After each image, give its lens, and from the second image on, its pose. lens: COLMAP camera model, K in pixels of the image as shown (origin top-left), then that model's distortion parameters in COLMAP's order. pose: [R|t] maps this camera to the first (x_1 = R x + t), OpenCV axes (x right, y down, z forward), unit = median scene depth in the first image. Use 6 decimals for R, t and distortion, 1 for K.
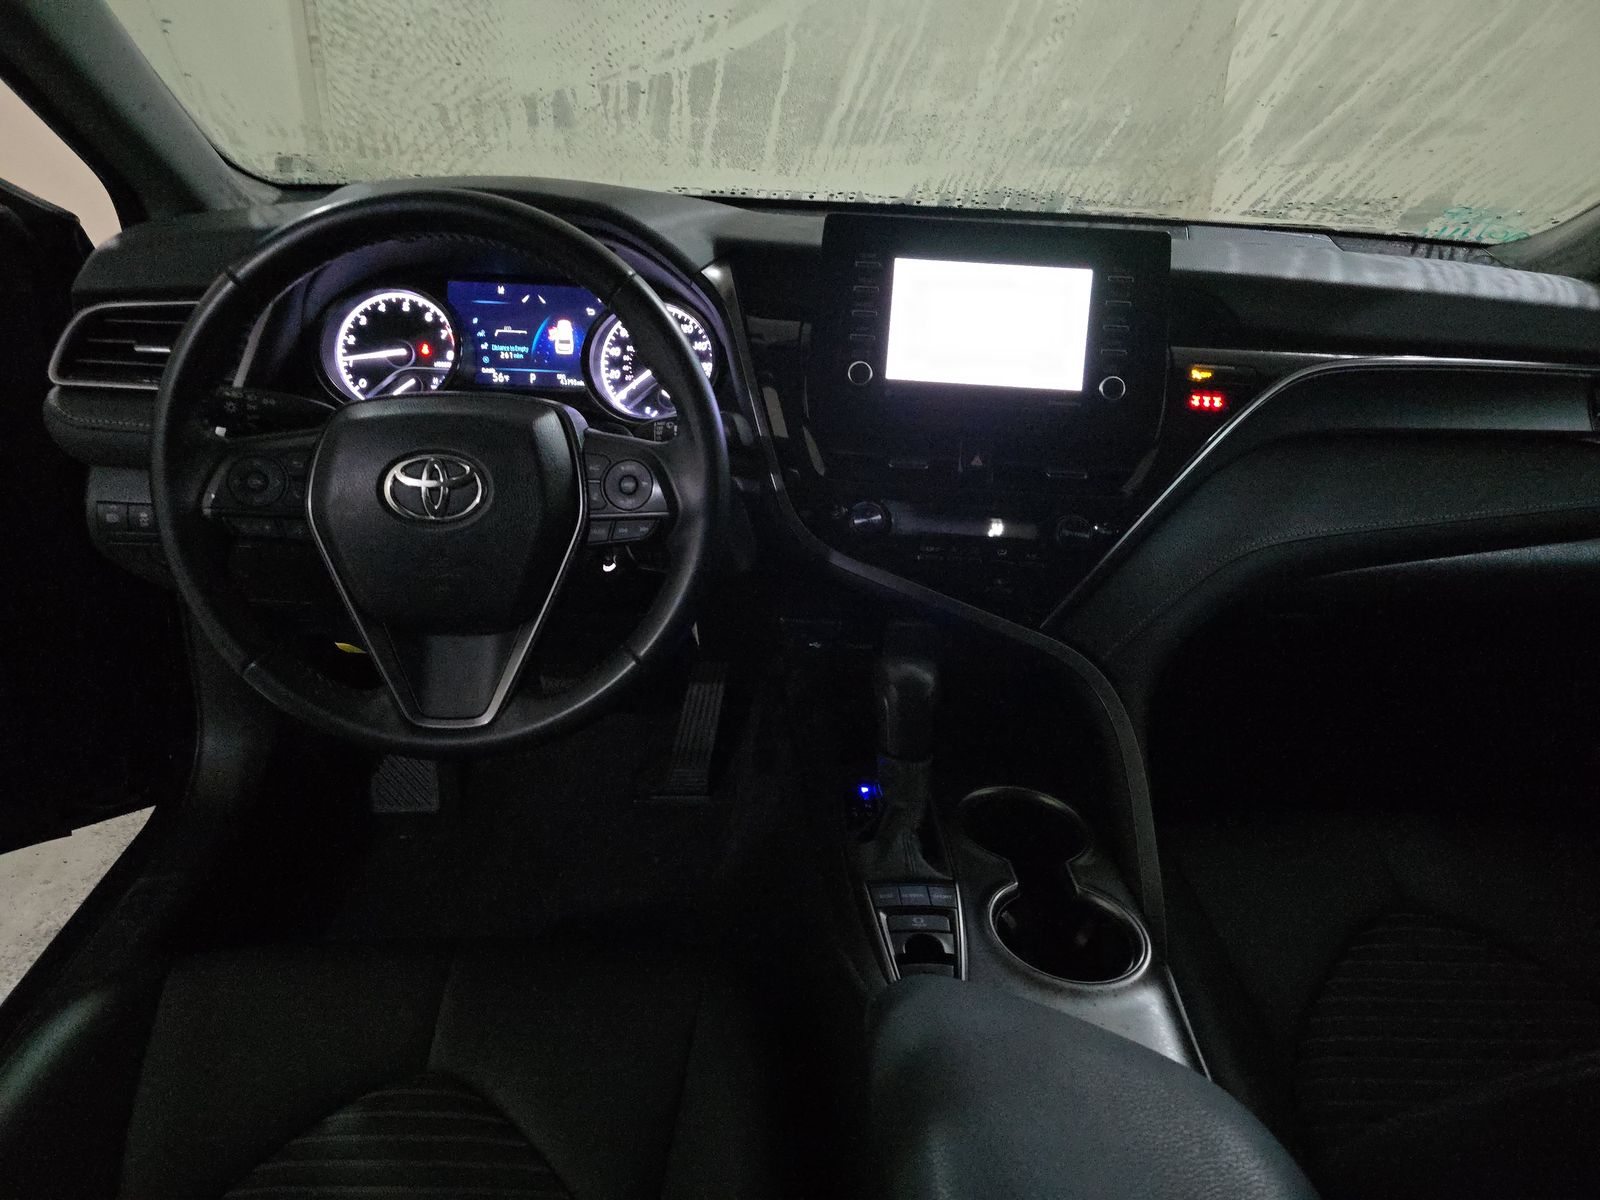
lens RADIAL K [[1090.9, 0, 796.5], [0, 1090.9, 613.5], [0, 0, 1]] dist [0.047234, -0.037800]
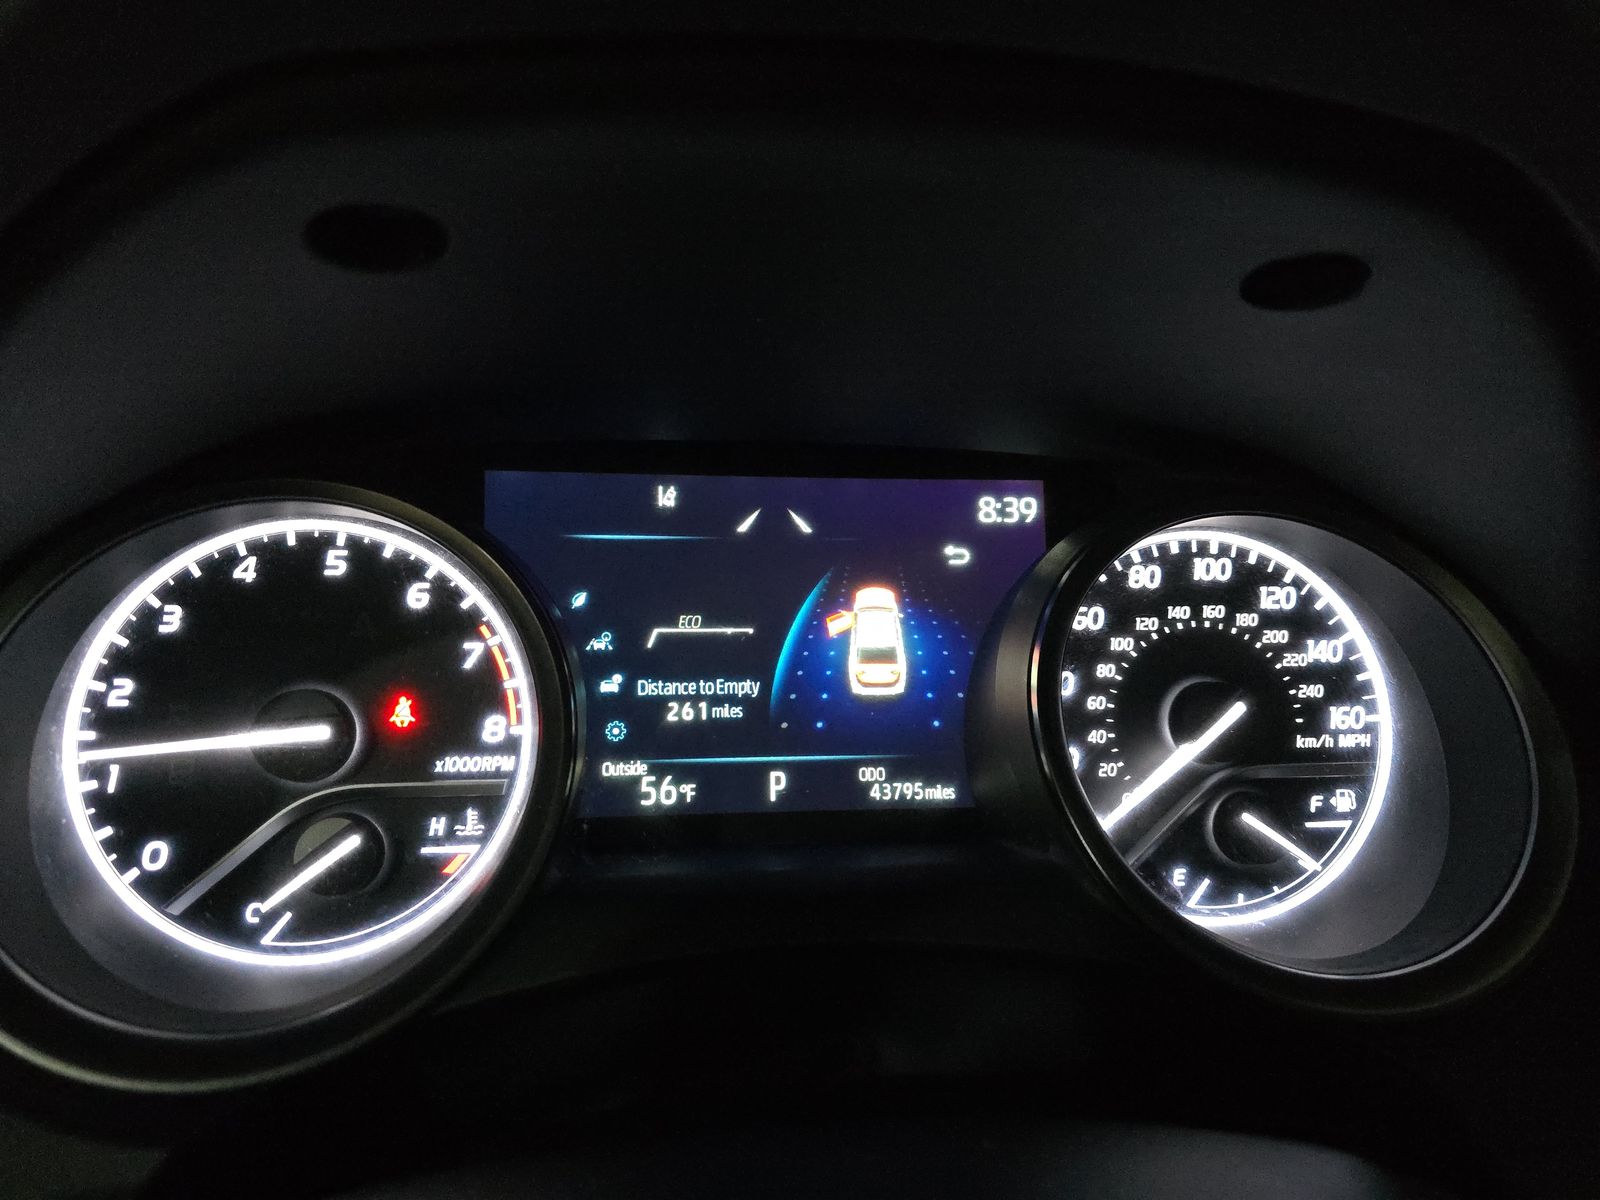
lens RADIAL K [[1090.9, 0, 792.8], [0, 1090.9, 631.8], [0, 0, 1]] dist [0.047234, -0.037800]
pose [[0.997357, -0.035493, 0.063395, -0.259666], [0.046068, 0.983659, -0.174049, -0.209326], [-0.056181, 0.176510, 0.982694, 0.727788]]
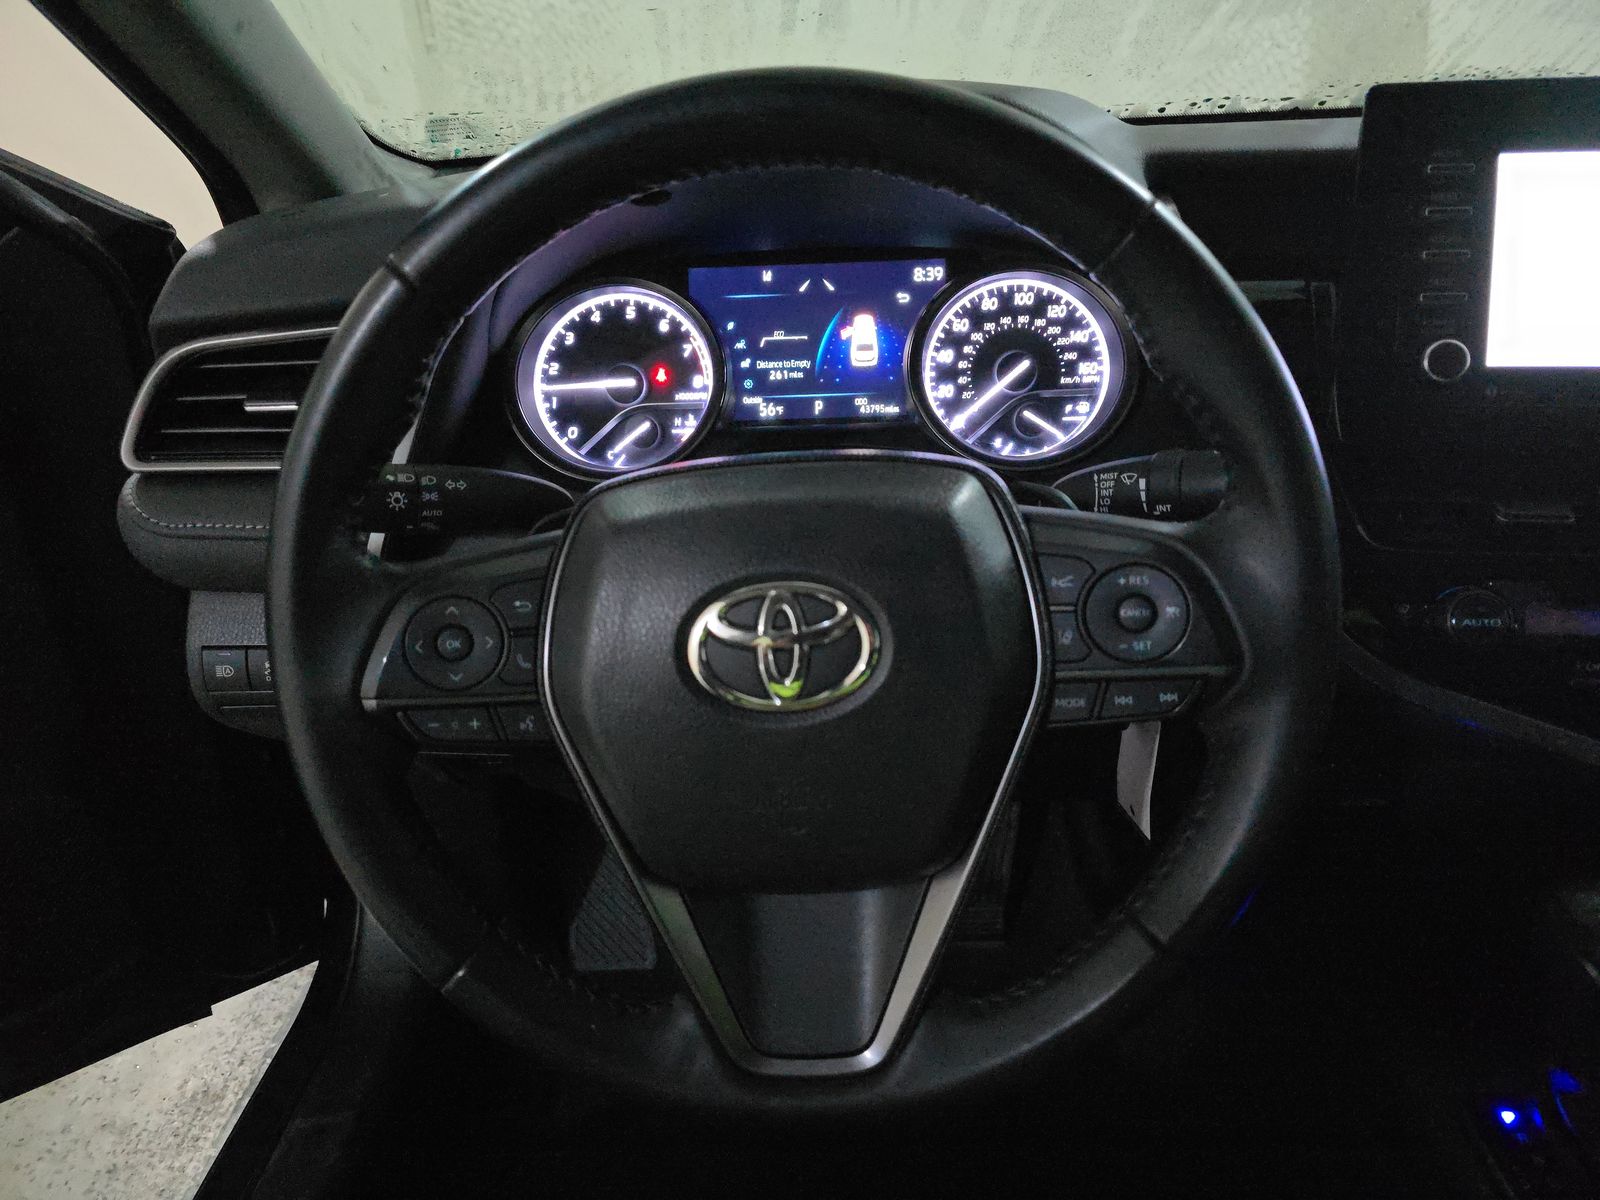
lens RADIAL K [[1090.9, 0, 787.1], [0, 1090.9, 612.5], [0, 0, 1]] dist [0.047234, -0.037800]
pose [[0.992727, -0.045305, -0.111533, -0.196924], [0.045884, 0.998943, 0.002632, -0.096622], [0.111296, -0.007731, 0.993757, 0.355745]]
